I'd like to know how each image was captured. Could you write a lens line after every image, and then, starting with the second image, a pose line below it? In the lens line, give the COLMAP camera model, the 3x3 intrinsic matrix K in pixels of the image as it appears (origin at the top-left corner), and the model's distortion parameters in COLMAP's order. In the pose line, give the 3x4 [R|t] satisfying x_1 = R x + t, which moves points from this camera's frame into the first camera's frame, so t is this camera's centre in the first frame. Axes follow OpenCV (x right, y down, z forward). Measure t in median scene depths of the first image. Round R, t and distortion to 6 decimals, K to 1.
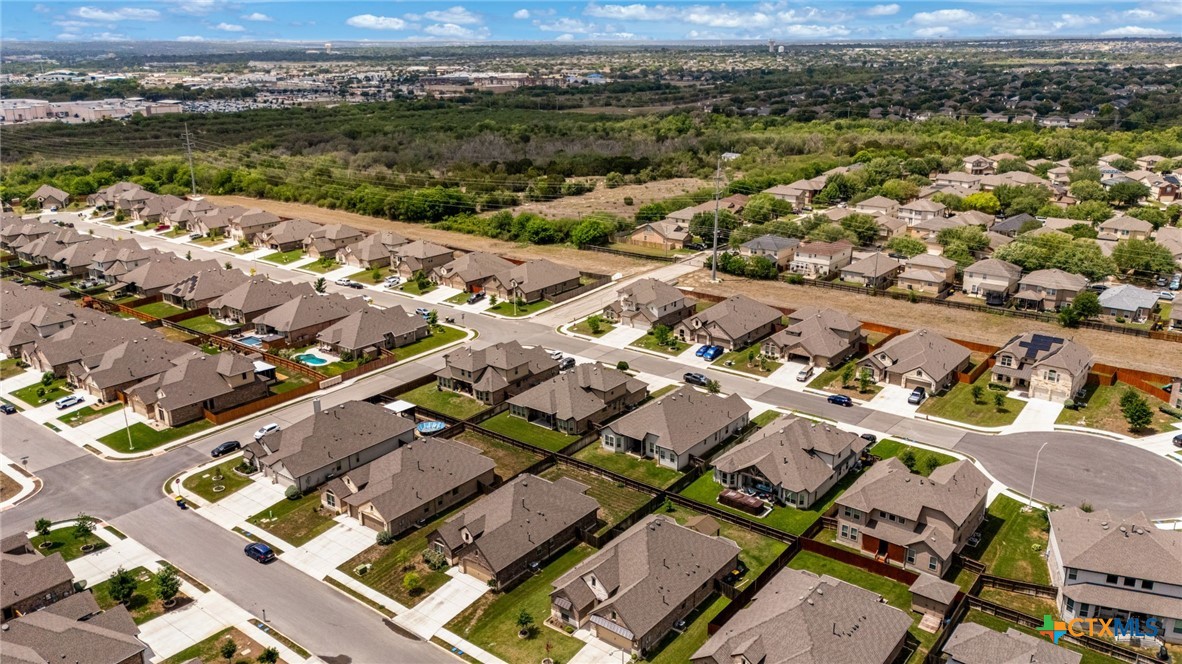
lens RADIAL K [[874.7, 0, 591.0], [0, 874.7, 332.0], [0, 0, 1]] dist [0.099461, -0.115935]
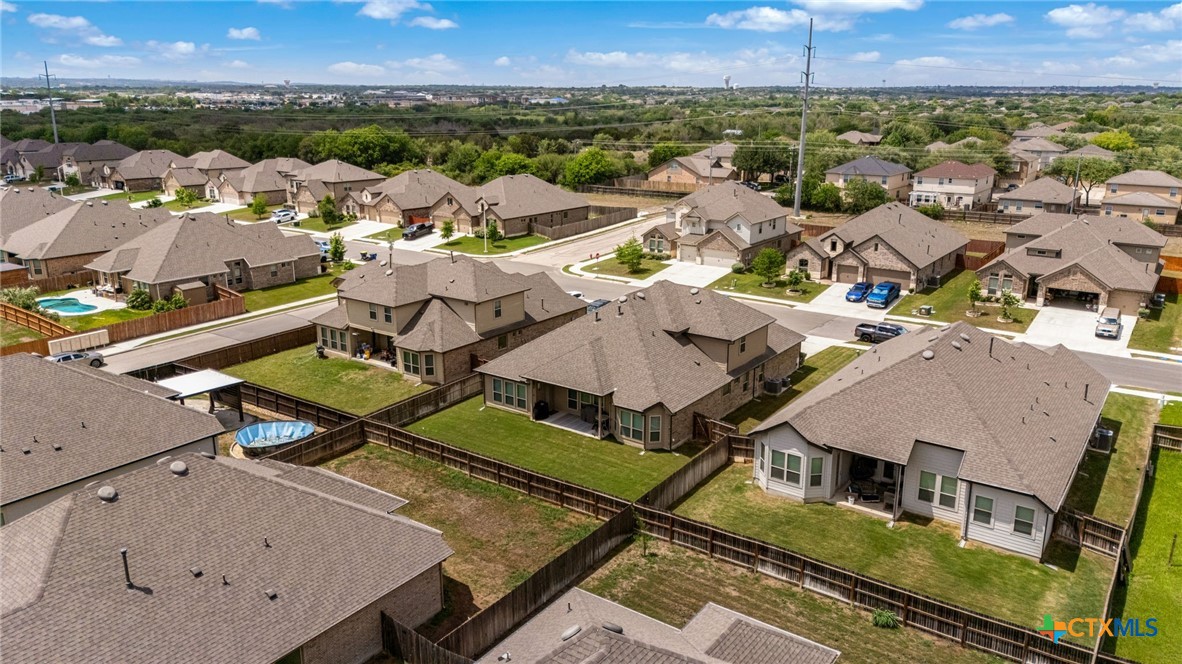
lens RADIAL K [[865.4, 0, 584.6], [0, 865.4, 316.4], [0, 0, 1]] dist [0.075898, -0.086754]
pose [[0.999077, -0.000774, 0.042937, -0.056393], [0.003266, 0.998312, -0.057980, 0.067998], [-0.042820, 0.058066, 0.997394, 0.527654]]
